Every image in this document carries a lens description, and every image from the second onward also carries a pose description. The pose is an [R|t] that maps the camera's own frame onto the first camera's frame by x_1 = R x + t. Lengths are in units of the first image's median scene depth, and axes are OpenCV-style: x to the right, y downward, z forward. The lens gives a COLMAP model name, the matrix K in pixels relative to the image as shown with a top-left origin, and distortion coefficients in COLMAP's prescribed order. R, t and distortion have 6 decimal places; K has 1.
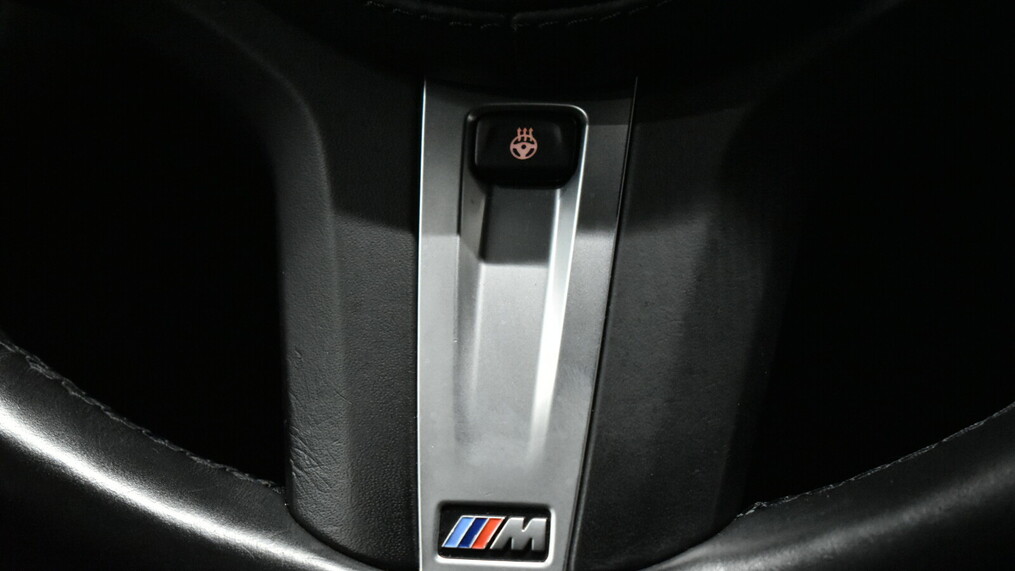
lens RADIAL K [[2400.1, 0, 507.5], [0, 2400.1, 285.5], [0, 0, 1]] dist [-0.040875, -0.164408]
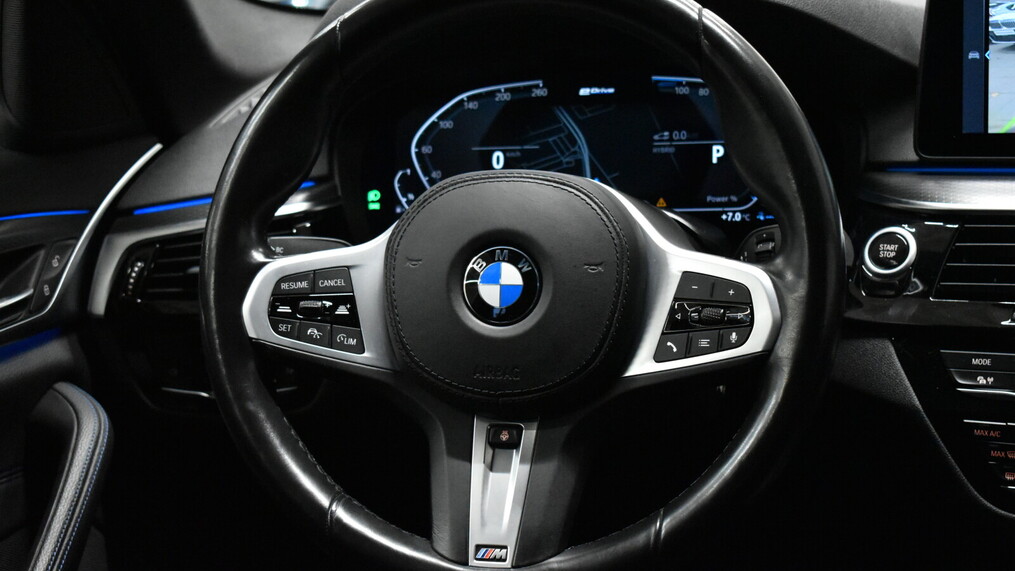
lens RADIAL K [[1879.4, 0, 507.5], [0, 1879.4, 285.5], [0, 0, 1]] dist [-0.021234, -0.005605]
pose [[0.997648, 0.005214, -0.068344, 0.189154], [-0.010044, 0.997460, -0.070515, -0.084498], [0.067803, 0.071036, 0.995167, -1.600813]]
